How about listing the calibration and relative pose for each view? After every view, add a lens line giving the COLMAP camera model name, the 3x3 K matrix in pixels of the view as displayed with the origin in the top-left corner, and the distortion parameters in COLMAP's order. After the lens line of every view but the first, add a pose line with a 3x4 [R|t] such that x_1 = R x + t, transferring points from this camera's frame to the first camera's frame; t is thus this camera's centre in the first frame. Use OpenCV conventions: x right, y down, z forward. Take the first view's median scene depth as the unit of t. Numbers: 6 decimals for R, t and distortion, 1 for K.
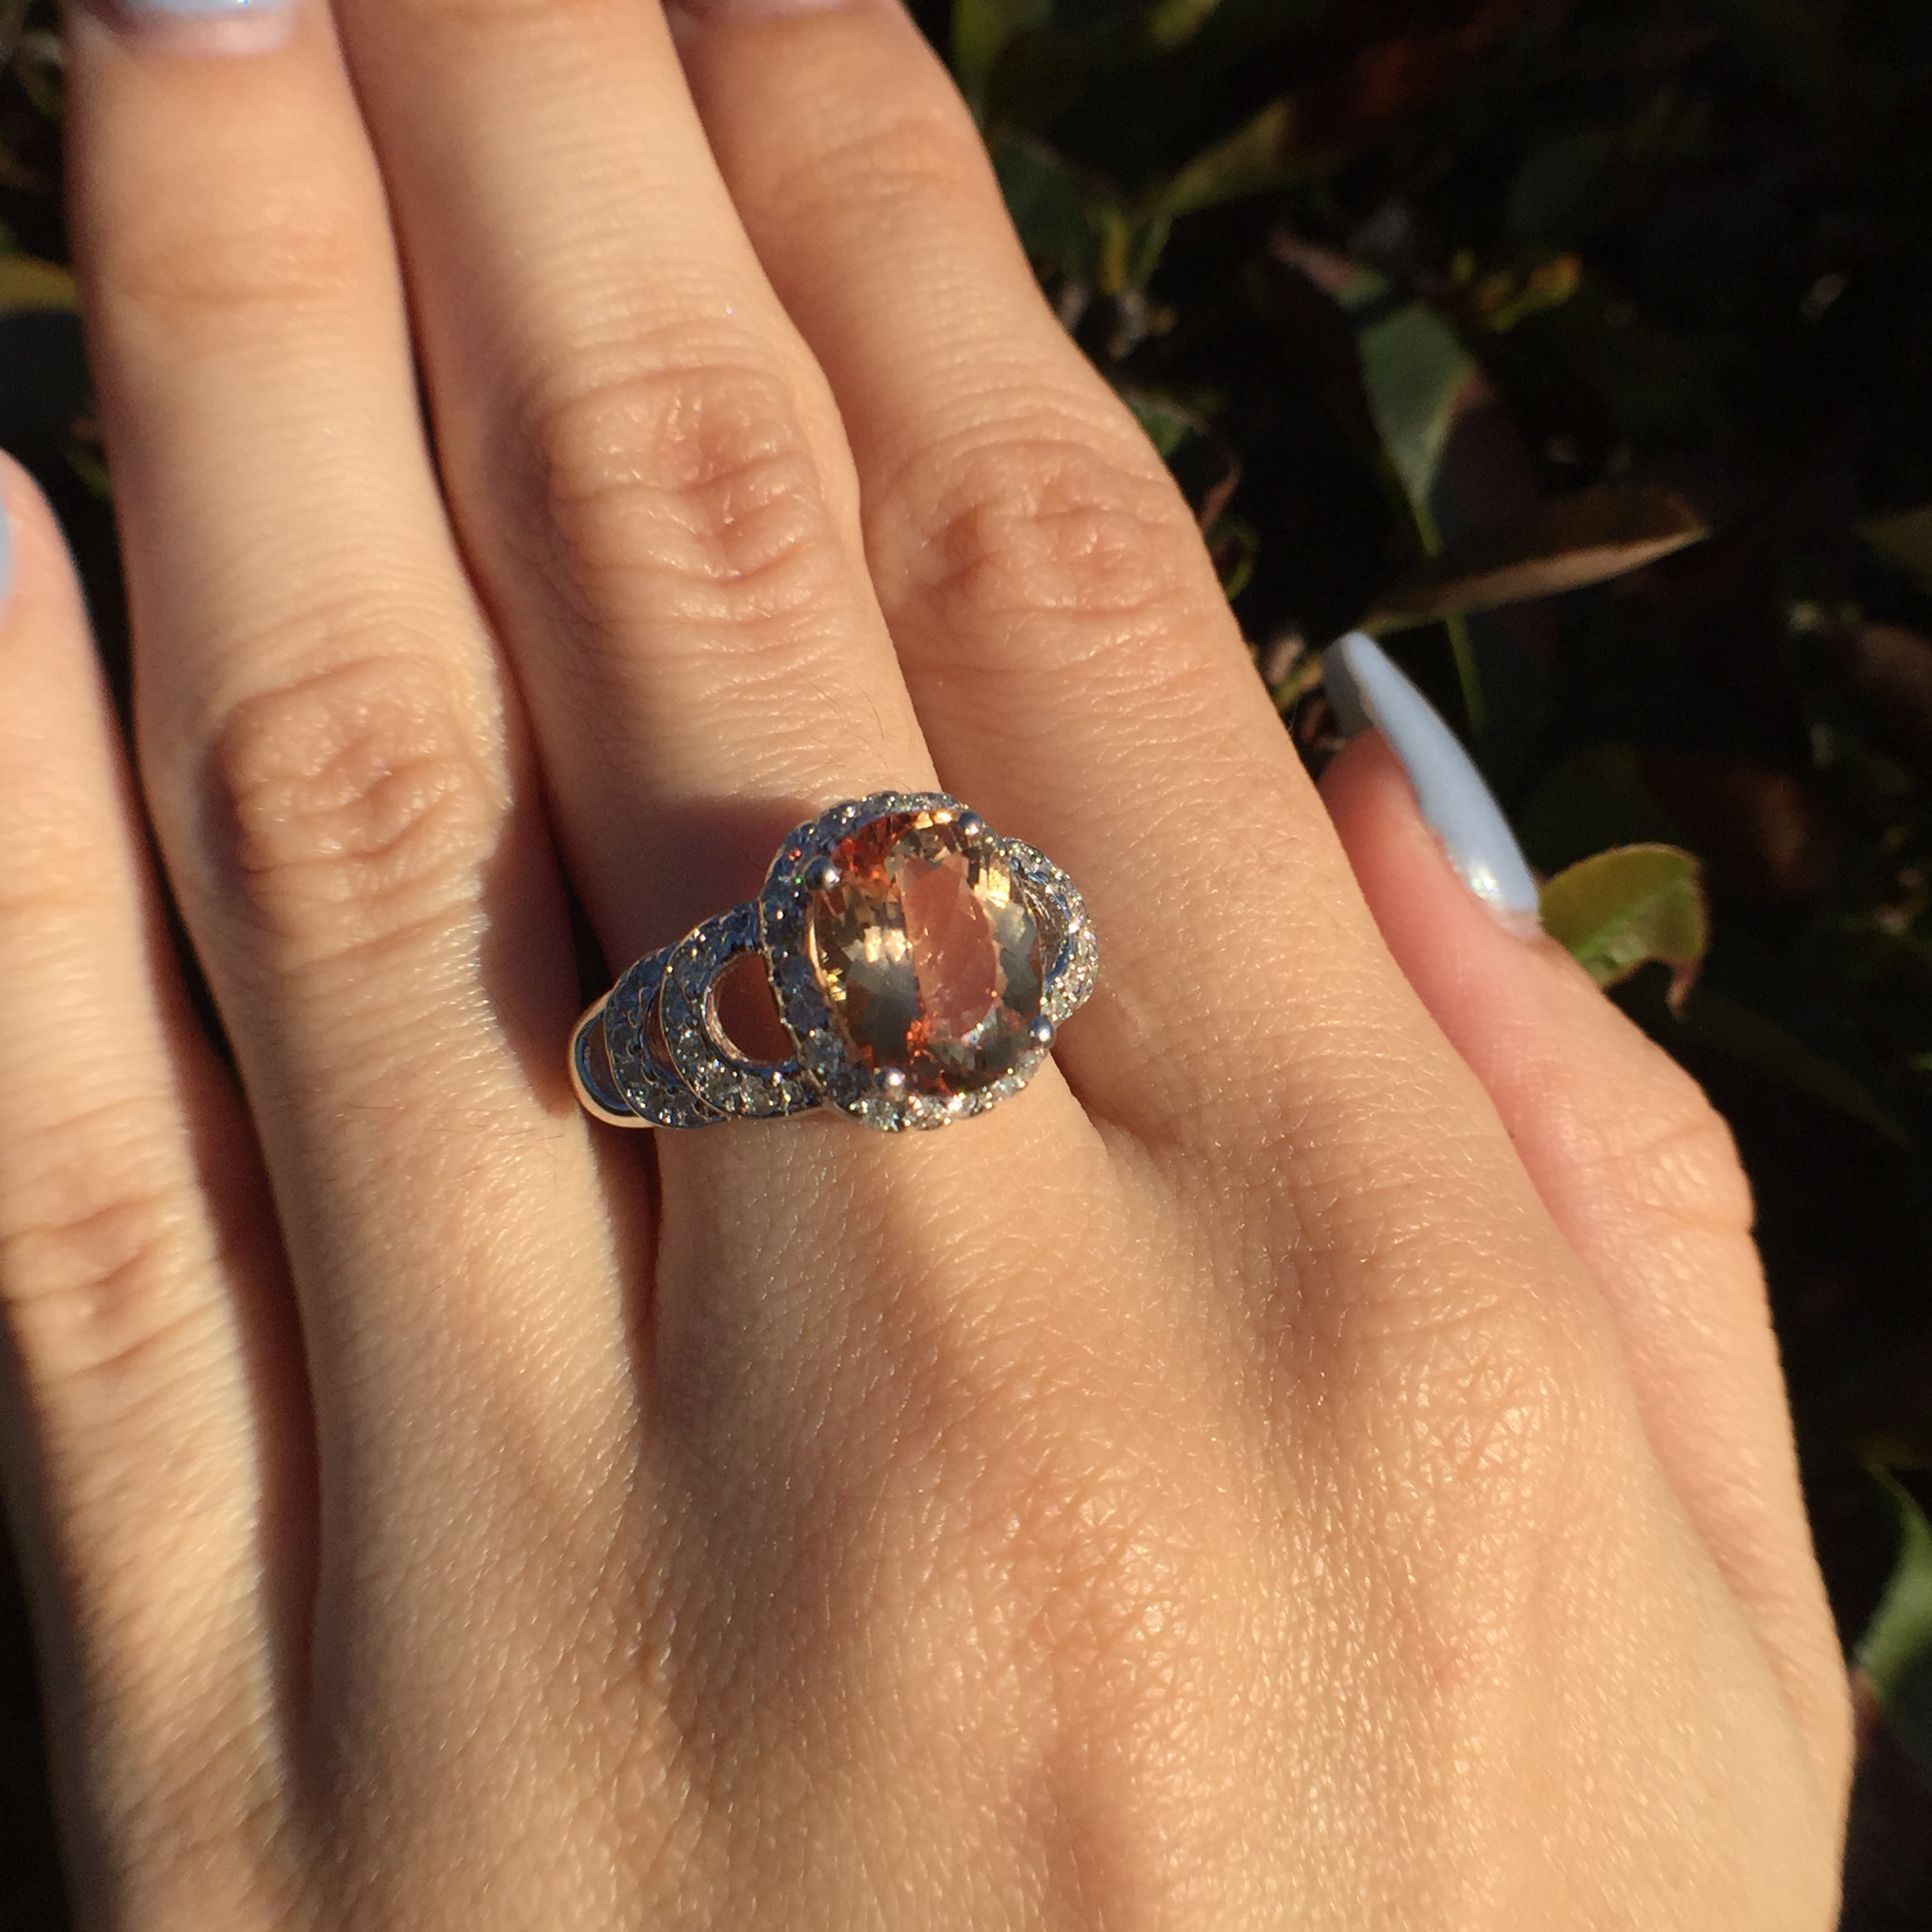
lens RADIAL K [[2229.7, 0, 949.6], [0, 2229.7, 1009.9], [0, 0, 1]] dist [-0.163429, 0.000000]
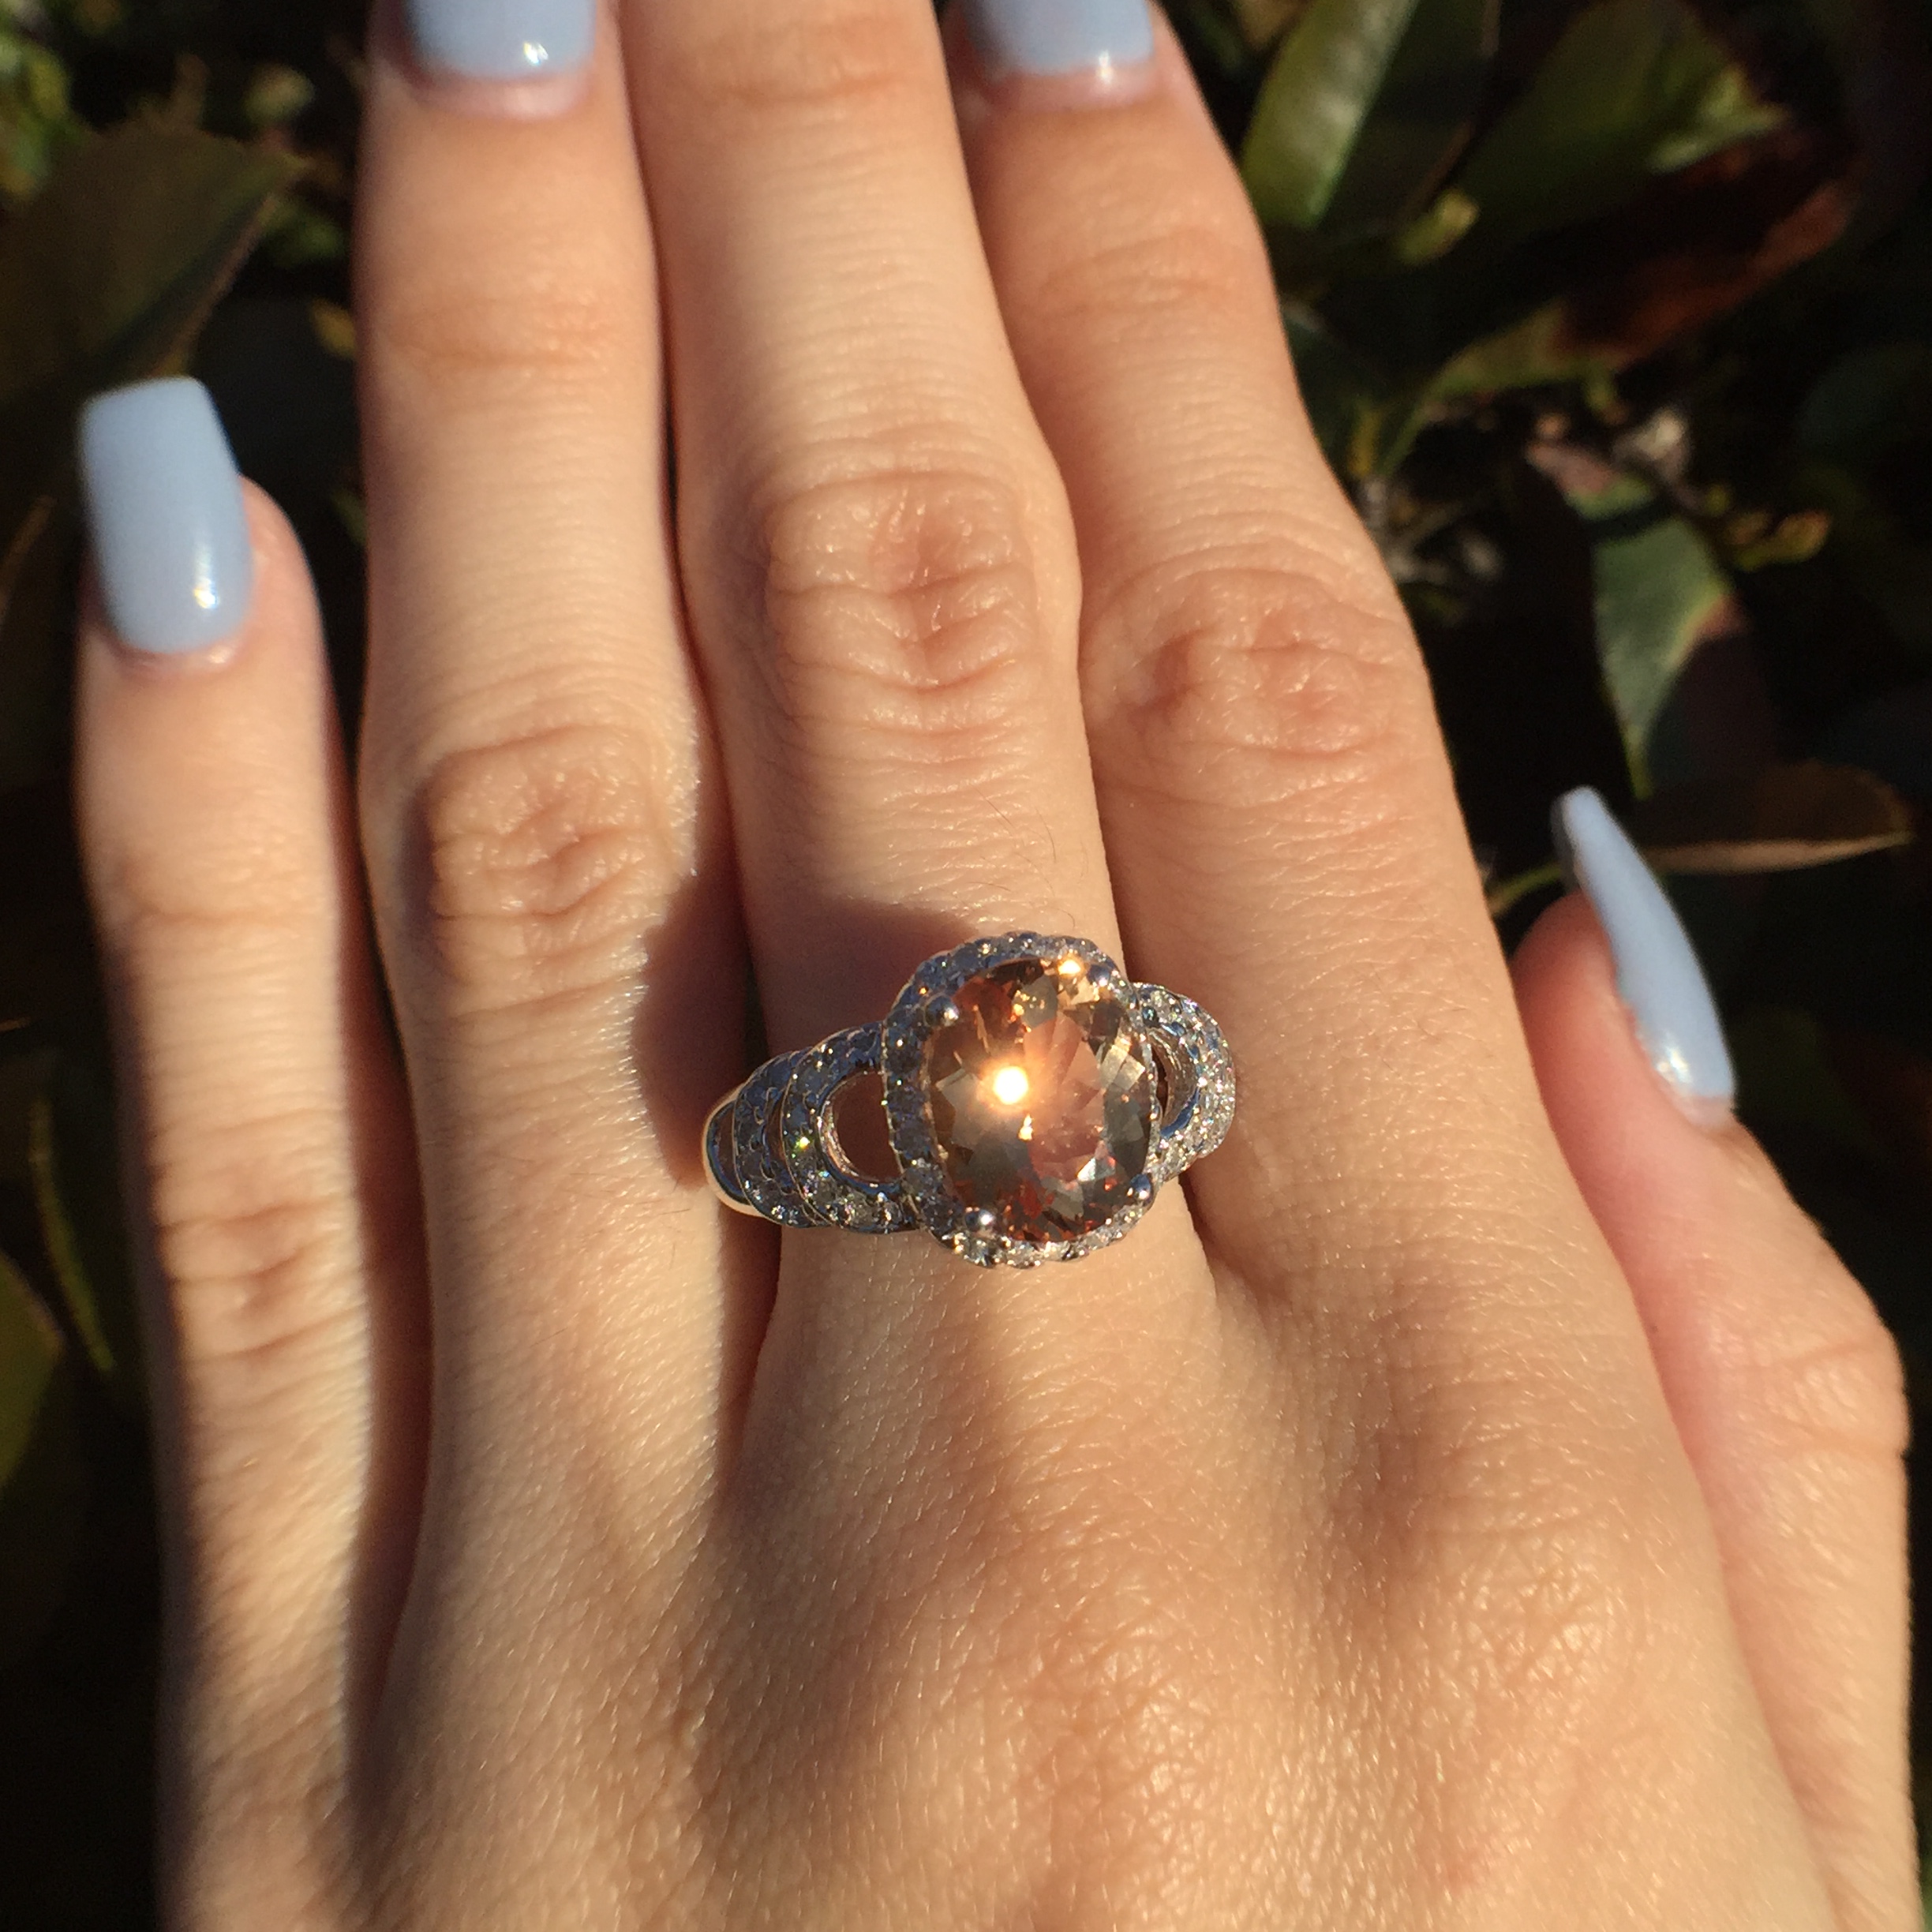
lens RADIAL K [[2229.7, 0, 976.5], [0, 2229.7, 956.9], [0, 0, 1]] dist [-0.163429, 0.000000]
pose [[0.976782, 0.135161, -0.166219, 0.115092], [-0.132987, 0.990822, 0.024193, -0.103881], [0.167963, -0.001526, 0.985792, -0.006730]]
